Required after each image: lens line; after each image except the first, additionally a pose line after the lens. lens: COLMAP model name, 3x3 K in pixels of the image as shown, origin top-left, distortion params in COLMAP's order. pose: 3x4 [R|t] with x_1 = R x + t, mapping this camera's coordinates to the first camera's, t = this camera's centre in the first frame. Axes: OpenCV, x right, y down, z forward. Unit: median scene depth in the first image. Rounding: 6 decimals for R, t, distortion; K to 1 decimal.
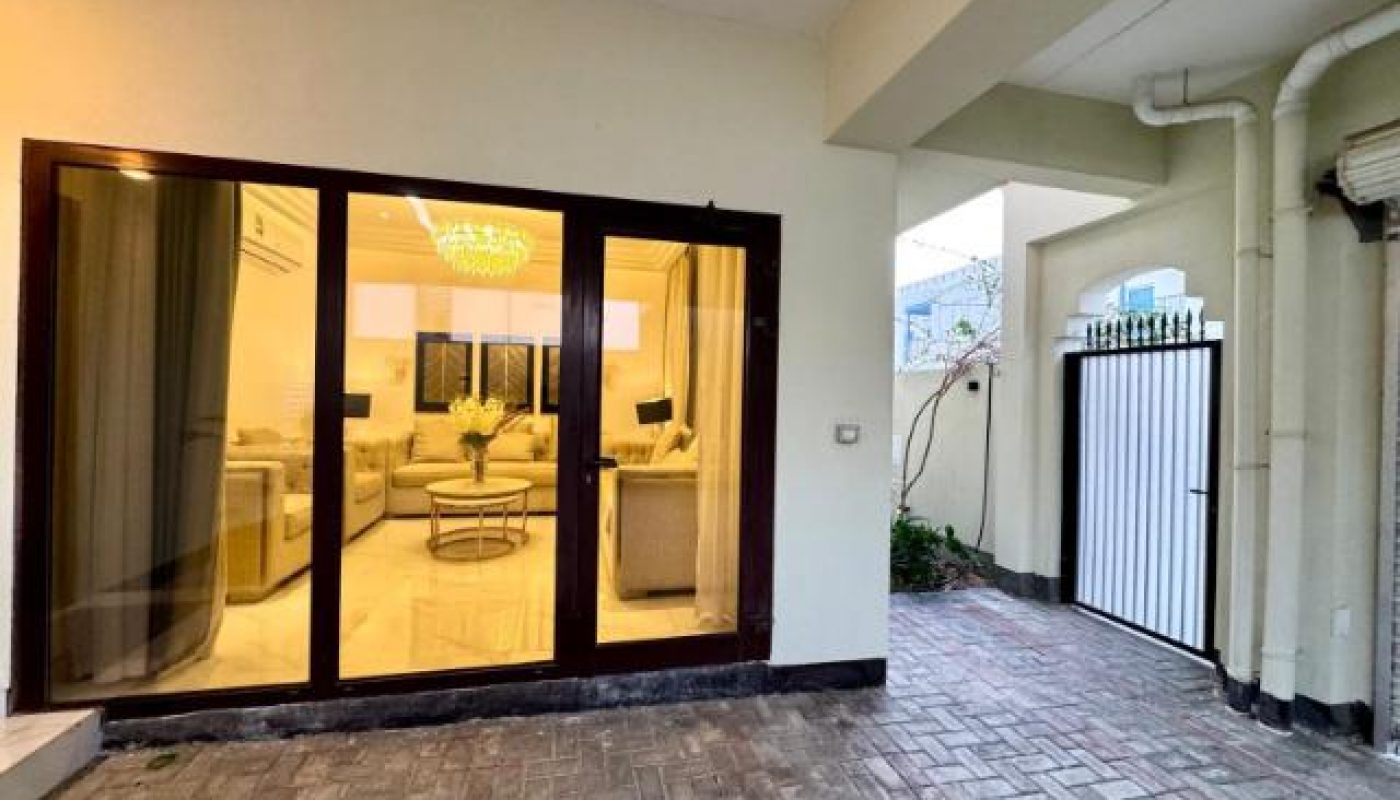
lens RADIAL K [[563.0, 0, 698.9], [0, 563.0, 397.9], [0, 0, 1]] dist [-0.004318, 0.000266]
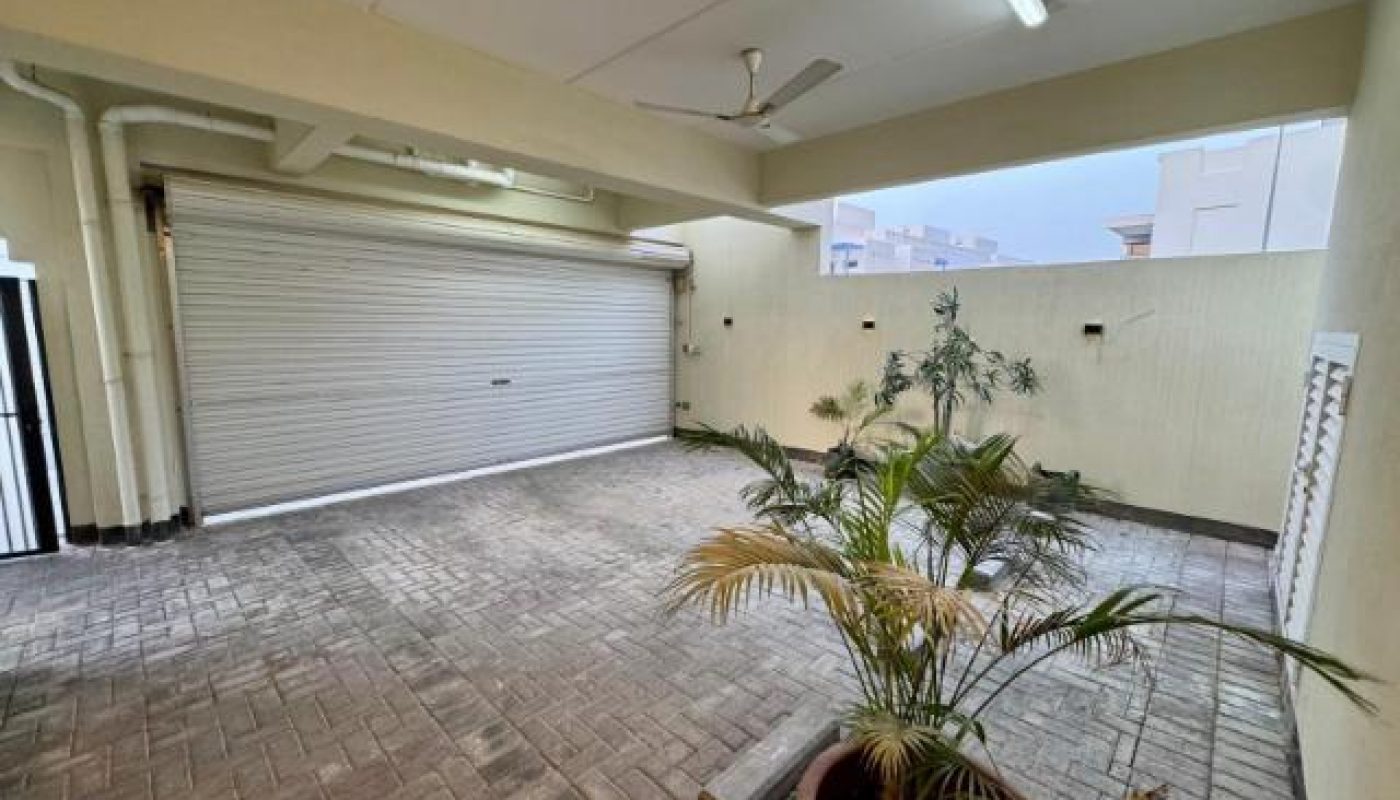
lens RADIAL K [[563.0, 0, 701.0], [0, 563.0, 402.0], [0, 0, 1]] dist [-0.004318, 0.000266]
pose [[-0.536694, -0.143949, 0.831407, -1.083046], [-0.022786, 0.987453, 0.156258, -0.084090], [-0.843469, 0.064919, -0.533241, 0.558541]]
